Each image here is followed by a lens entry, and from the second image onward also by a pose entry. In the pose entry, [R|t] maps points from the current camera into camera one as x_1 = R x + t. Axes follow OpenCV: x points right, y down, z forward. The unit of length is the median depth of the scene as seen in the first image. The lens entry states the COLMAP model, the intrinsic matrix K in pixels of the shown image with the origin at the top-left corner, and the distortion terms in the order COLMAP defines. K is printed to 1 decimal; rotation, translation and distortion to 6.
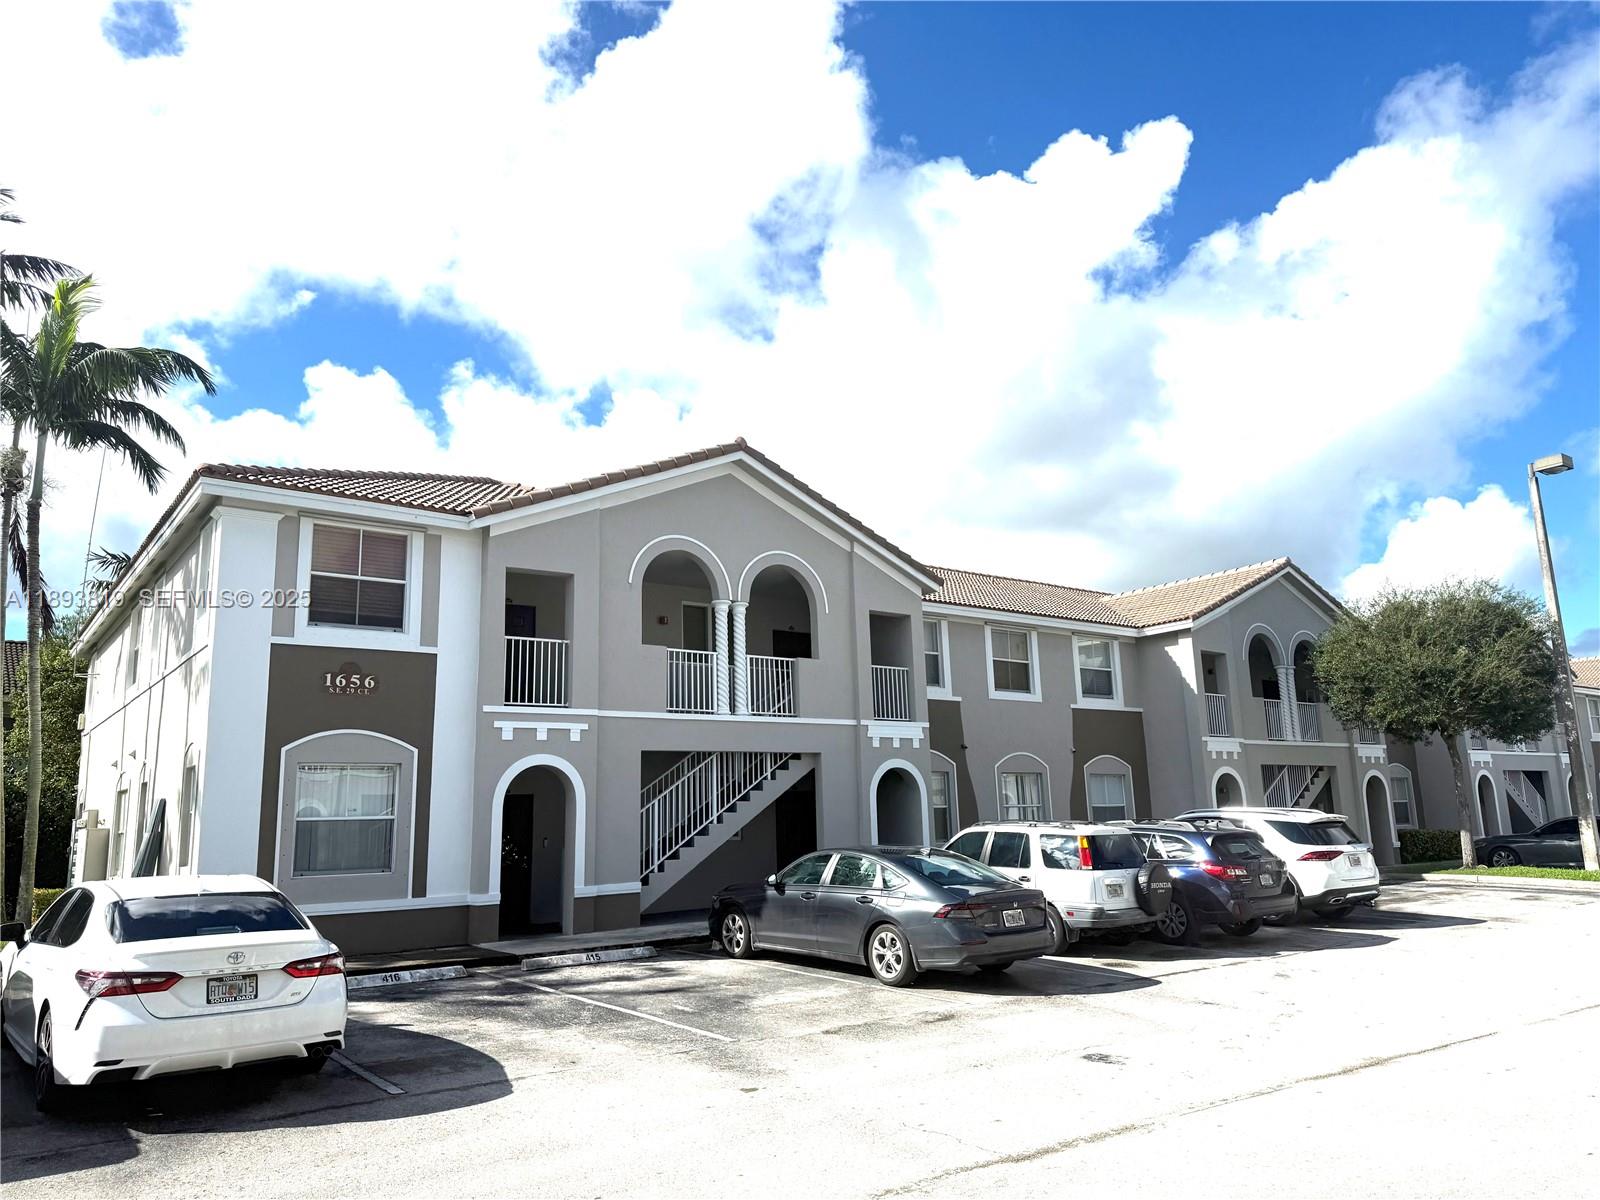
lens RADIAL K [[1128.8, 0, 800.0], [0, 1128.8, 600.0], [0, 0, 1]] dist [0.116568, -0.148024]
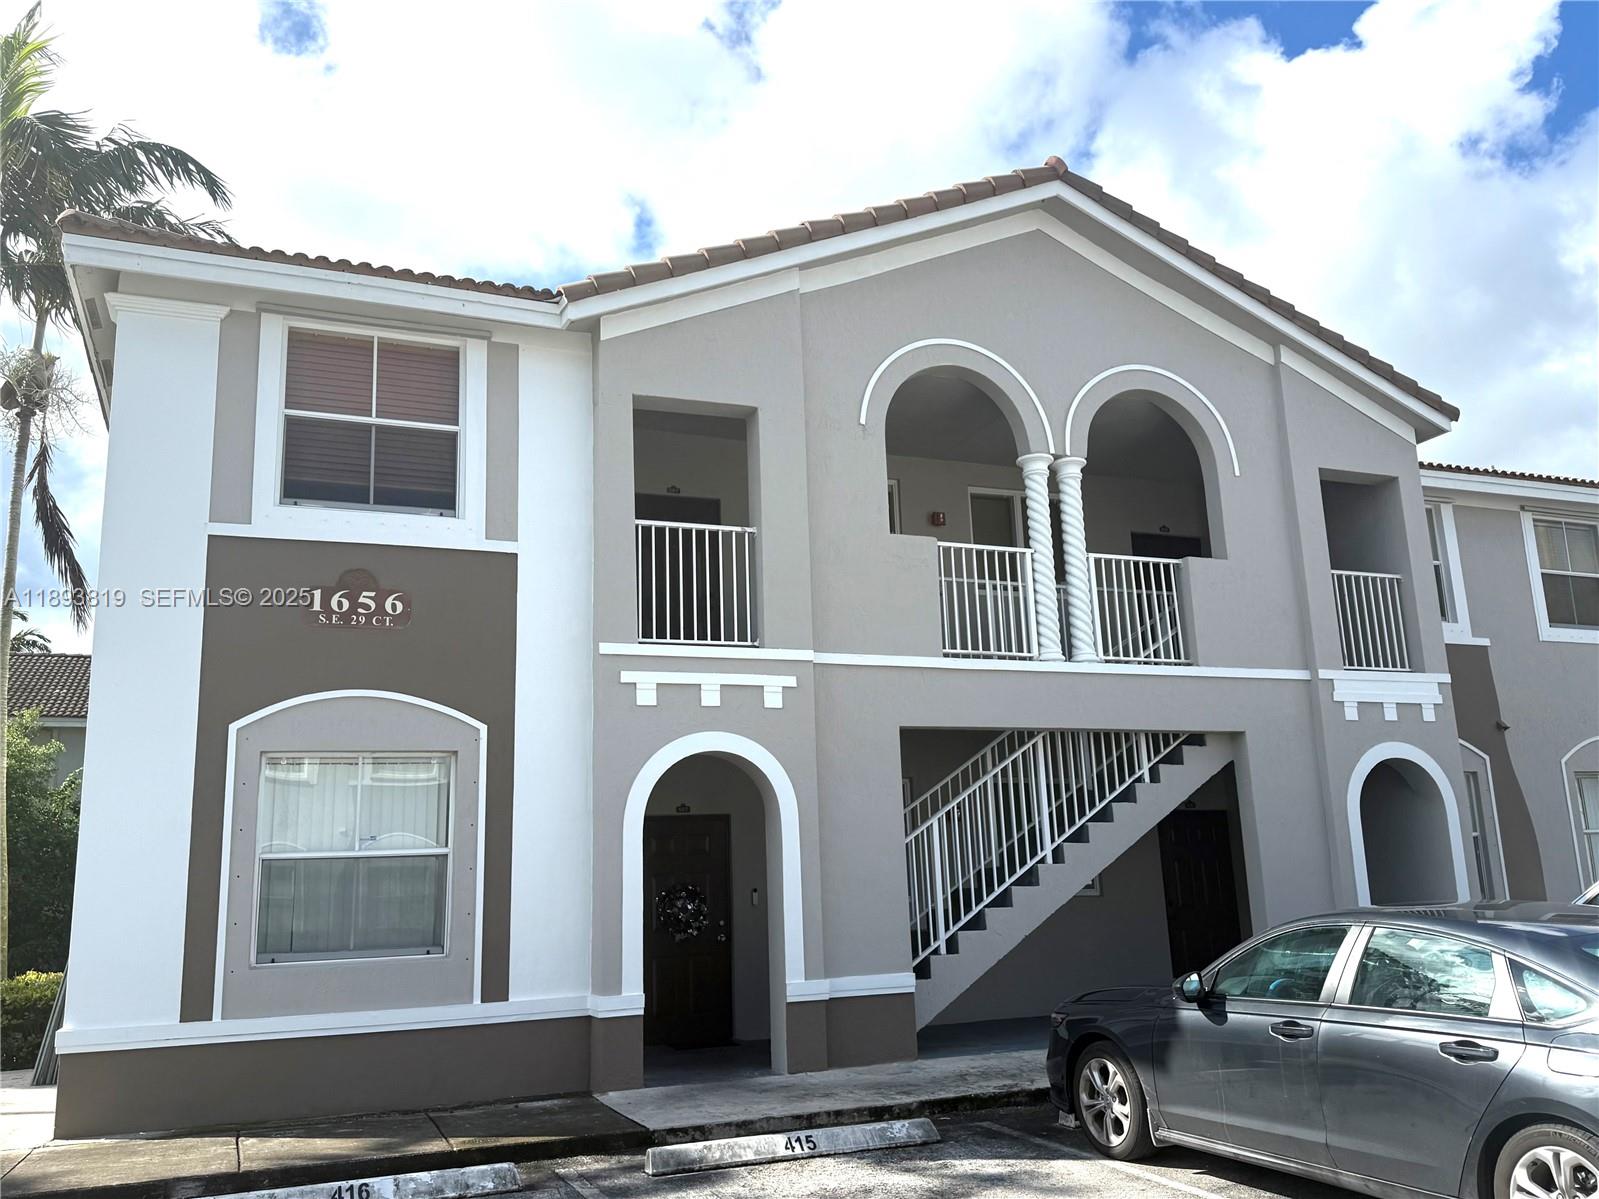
lens RADIAL K [[1327.1, 0, 799.5], [0, 1327.1, 599.5], [0, 0, 1]] dist [0.156773, -0.289092]
pose [[0.966504, -0.061042, -0.249288, -0.024562], [0.058400, 0.998131, -0.017986, 0.080623], [0.249920, 0.002825, 0.968262, 0.372542]]
